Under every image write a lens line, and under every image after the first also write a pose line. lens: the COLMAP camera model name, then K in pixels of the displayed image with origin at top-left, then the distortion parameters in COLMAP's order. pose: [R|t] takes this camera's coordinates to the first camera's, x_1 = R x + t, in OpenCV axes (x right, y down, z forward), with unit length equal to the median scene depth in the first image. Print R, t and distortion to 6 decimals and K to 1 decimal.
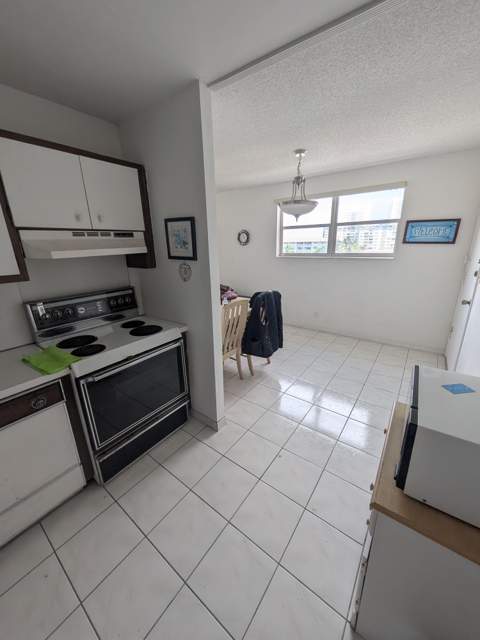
lens RADIAL K [[242.6, 0, 242.3], [0, 242.6, 319.1], [0, 0, 1]] dist [0.002678, -0.000206]
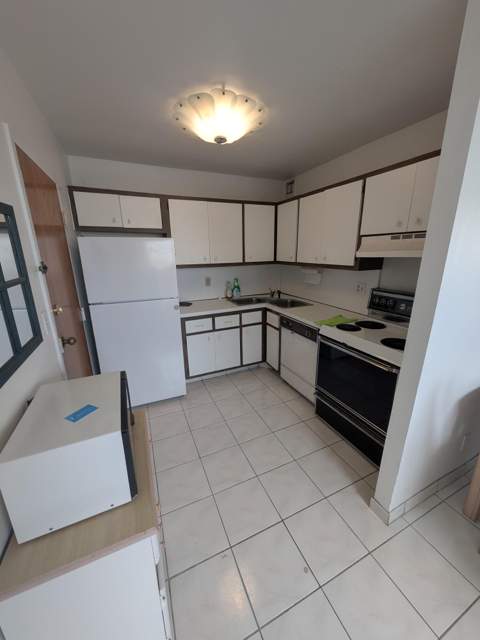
lens RADIAL K [[242.6, 0, 242.3], [0, 242.6, 319.1], [0, 0, 1]] dist [0.002678, -0.000206]
pose [[-0.481574, 0.262980, -0.836019, 0.684702], [-0.240763, 0.877519, 0.414721, -0.299417], [0.842686, 0.401001, -0.359274, 0.912779]]
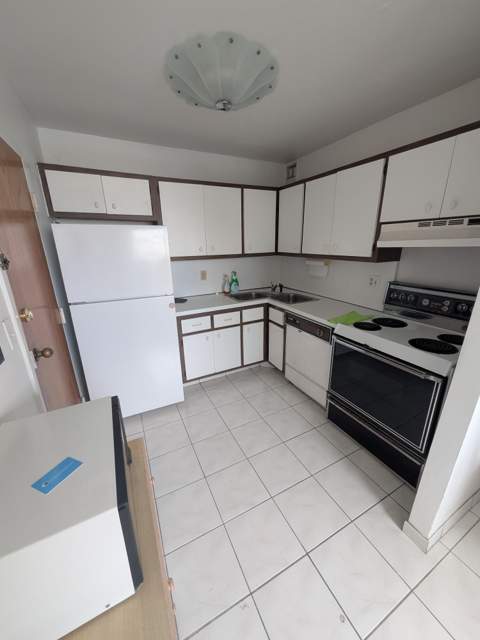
lens RADIAL K [[242.6, 0, 242.3], [0, 242.6, 319.1], [0, 0, 1]] dist [0.002678, -0.000206]
pose [[-0.437963, 0.297516, -0.848335, 0.589101], [-0.246645, 0.867675, 0.431631, -0.247337], [0.864497, 0.398276, -0.306629, 0.776594]]
